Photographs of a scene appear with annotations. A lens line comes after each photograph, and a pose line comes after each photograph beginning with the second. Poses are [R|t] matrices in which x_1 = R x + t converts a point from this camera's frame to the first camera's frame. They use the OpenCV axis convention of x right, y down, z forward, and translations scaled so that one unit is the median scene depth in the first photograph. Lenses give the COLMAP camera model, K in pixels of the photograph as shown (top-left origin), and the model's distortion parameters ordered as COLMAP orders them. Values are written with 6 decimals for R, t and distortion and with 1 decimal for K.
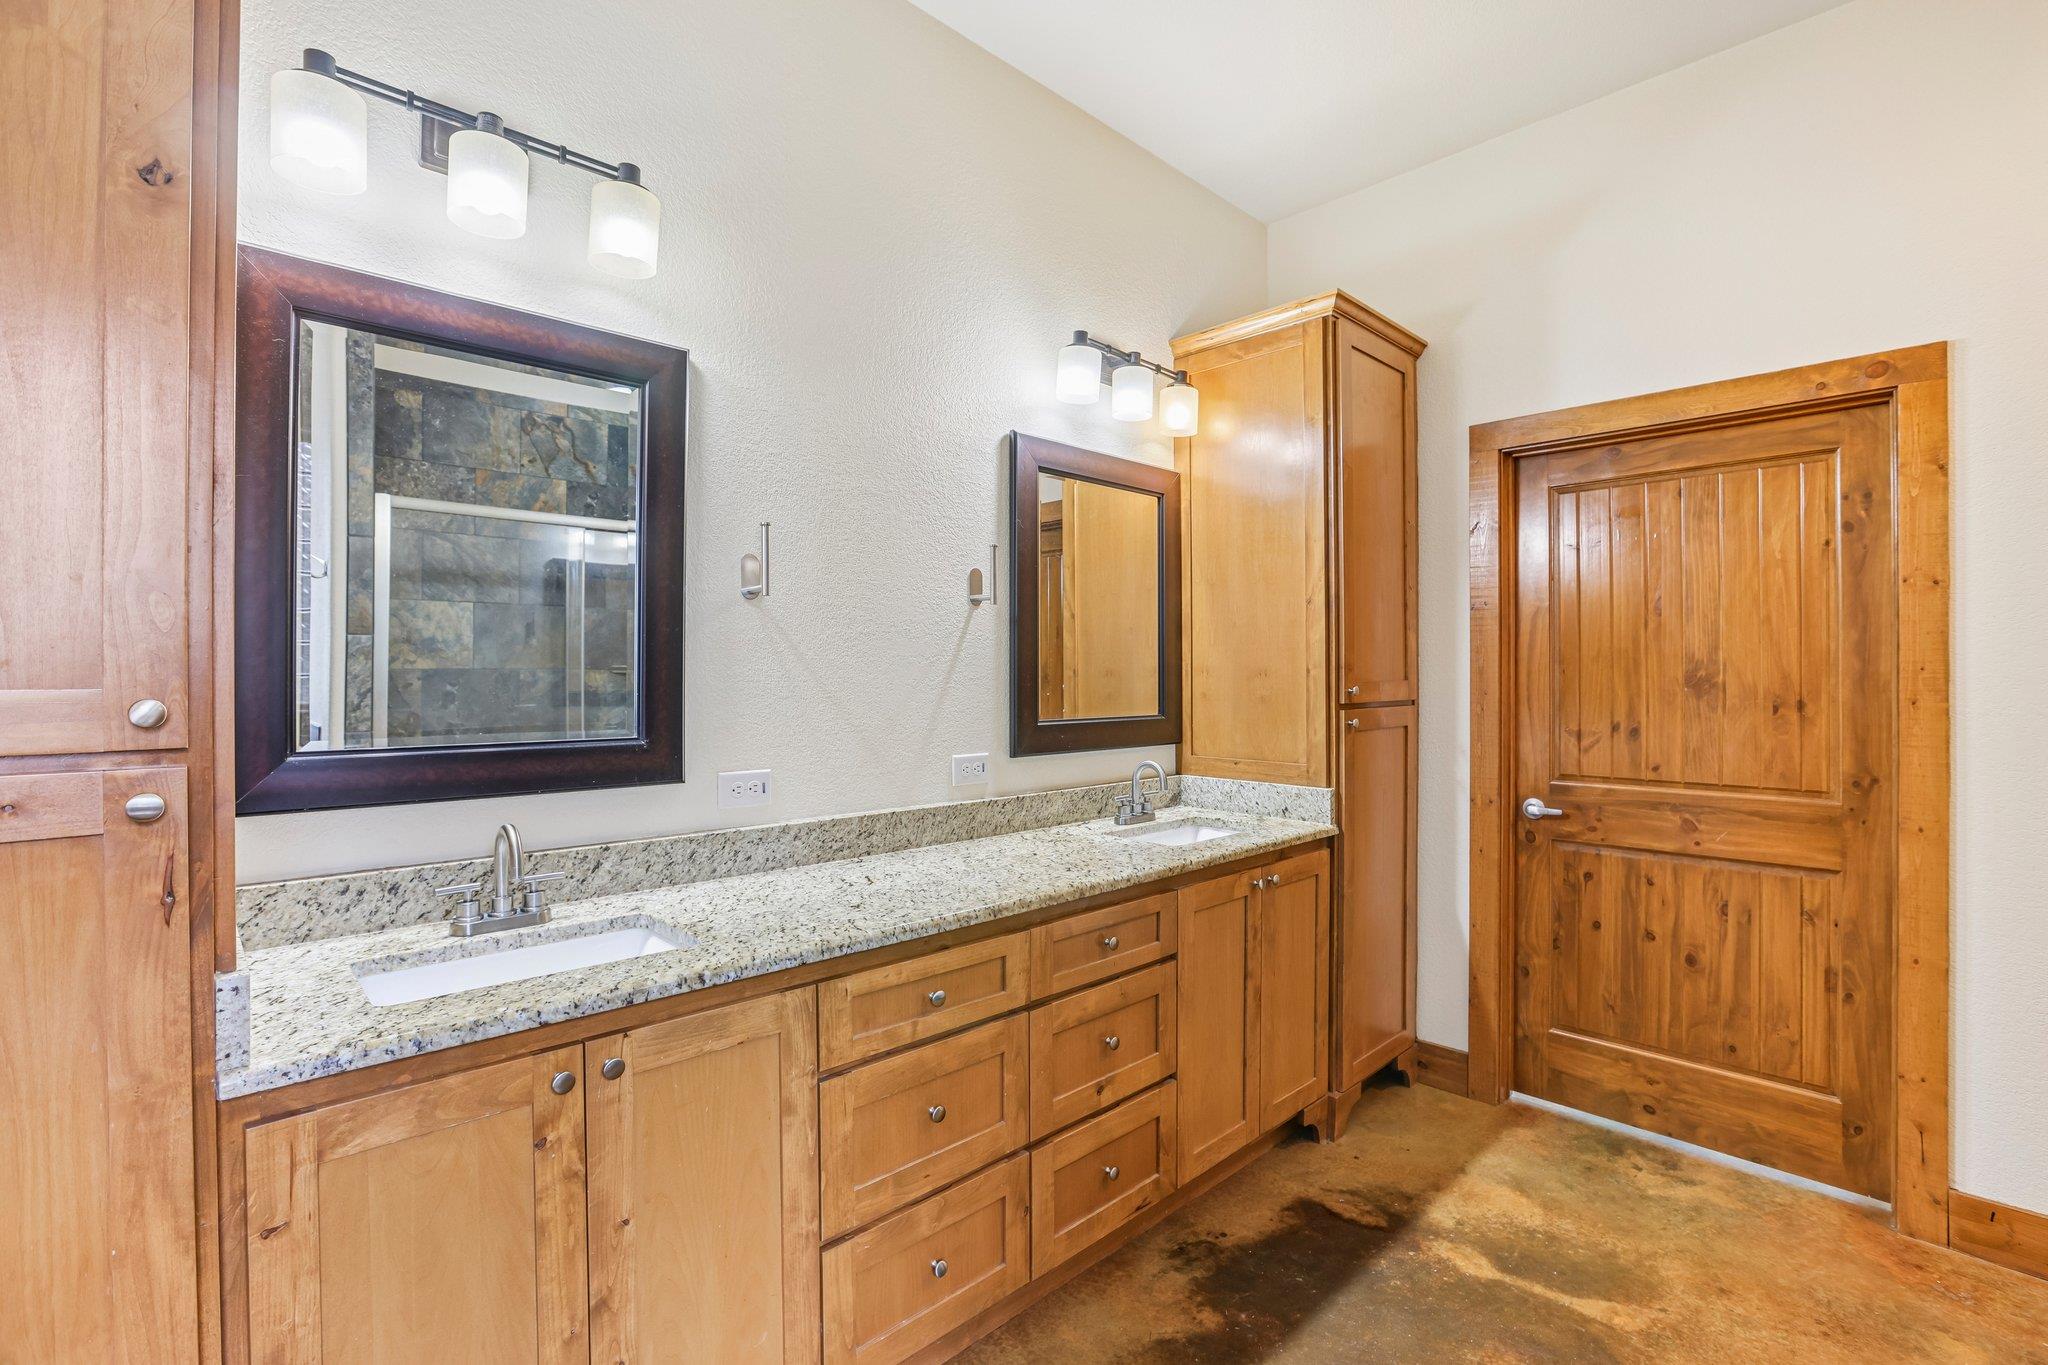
lens RADIAL K [[904.1, 0, 1059.8], [0, 904.1, 662.7], [0, 0, 1]] dist [-0.040612, 0.006093]
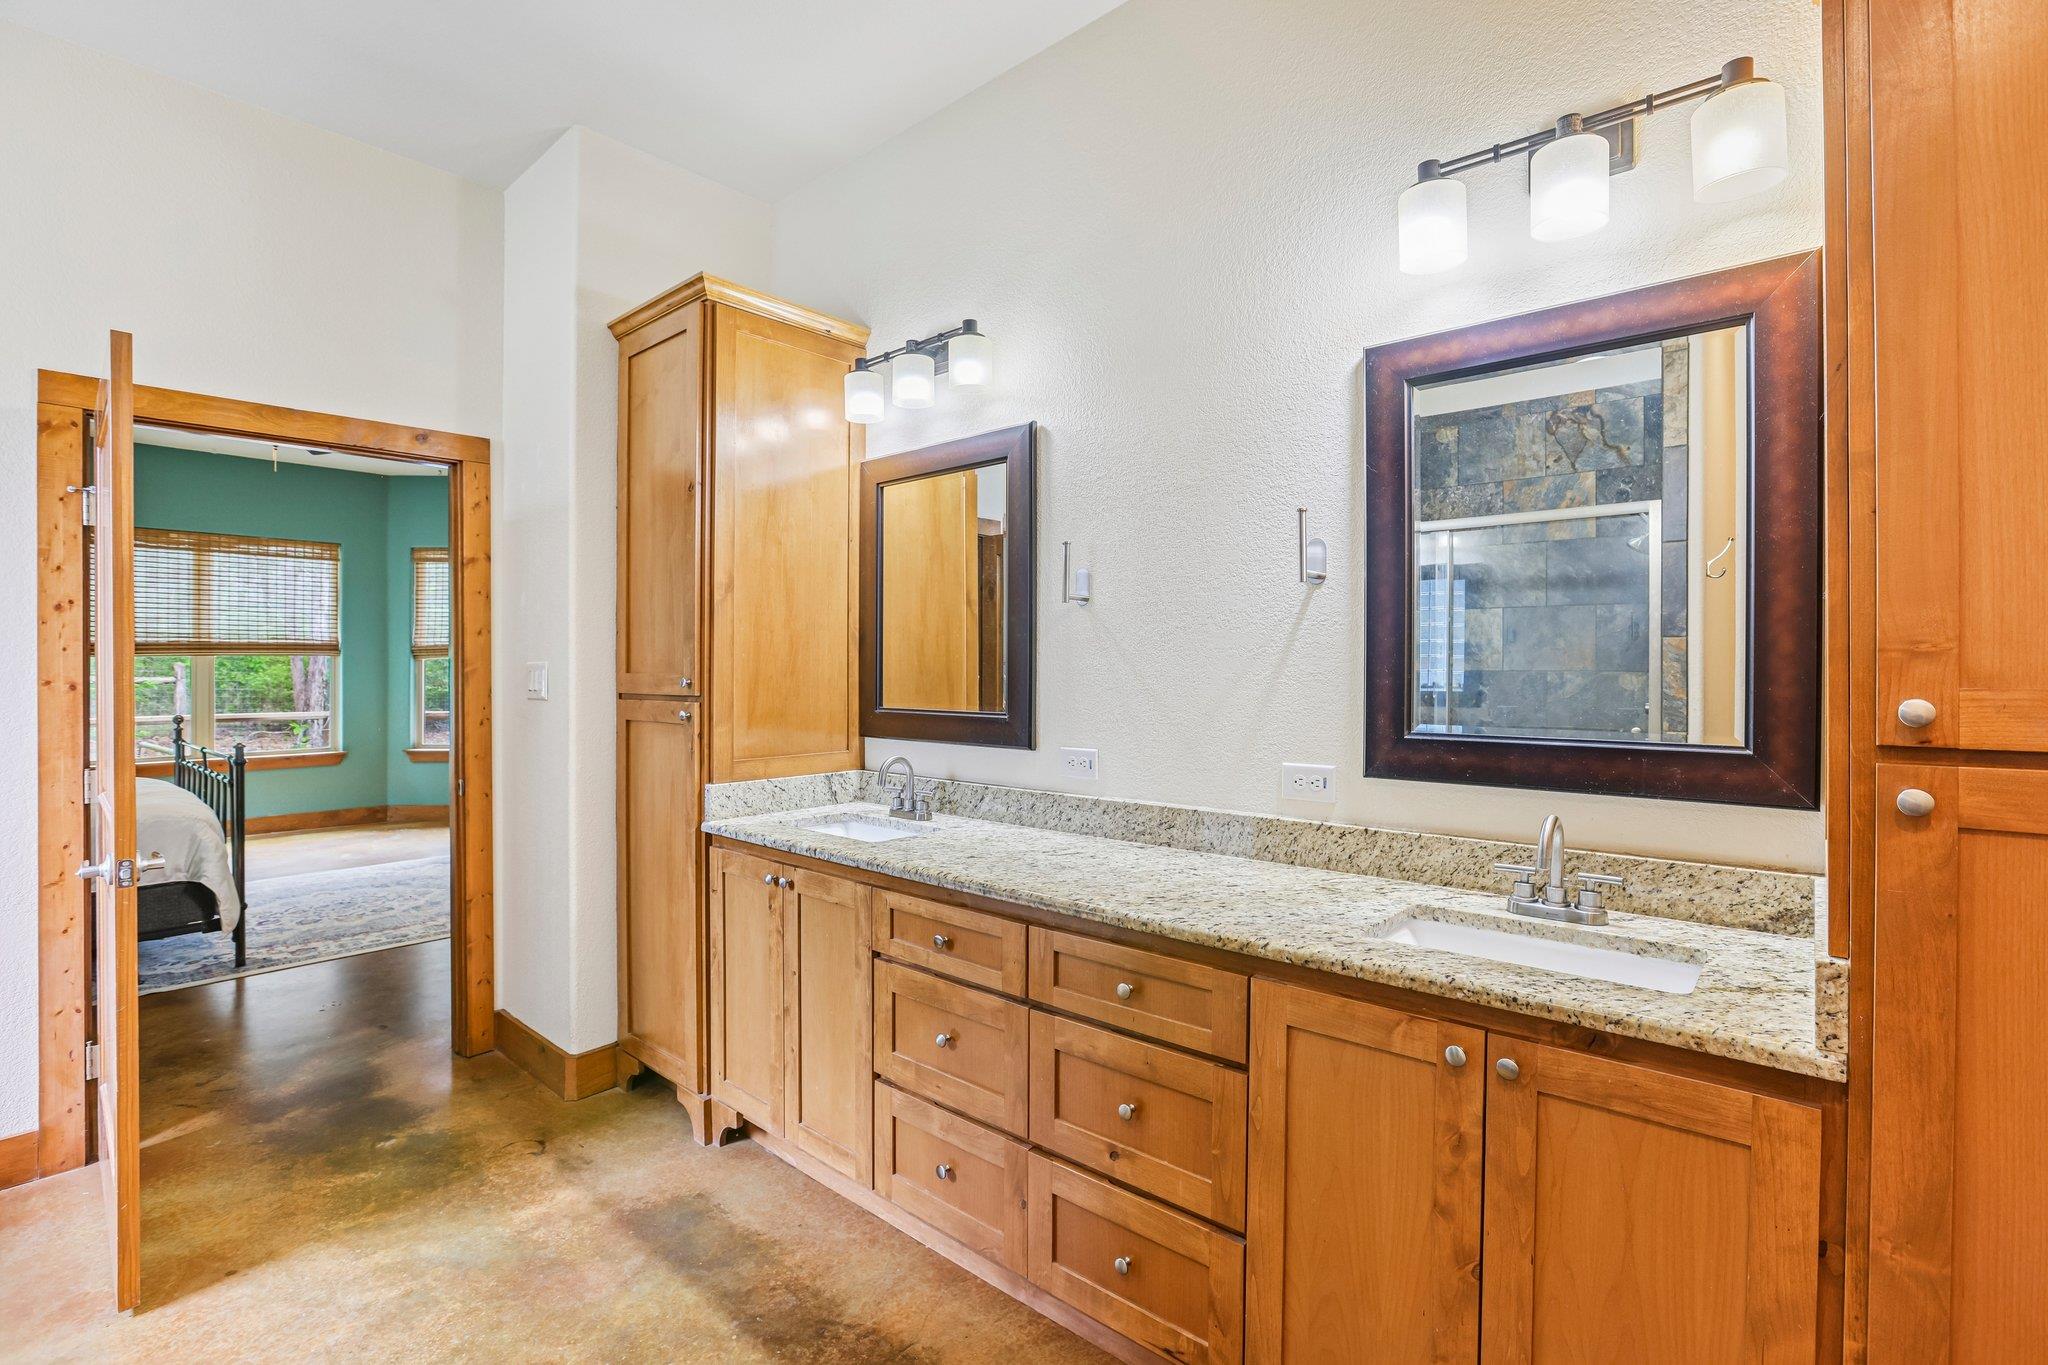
lens RADIAL K [[904.1, 0, 1031.9], [0, 904.1, 679.5], [0, 0, 1]] dist [-0.040612, 0.006093]
pose [[0.099482, 0.004230, -0.995030, 0.757501], [0.006523, 0.999967, 0.004903, 0.019132], [0.995018, -0.006978, 0.099451, 0.727137]]
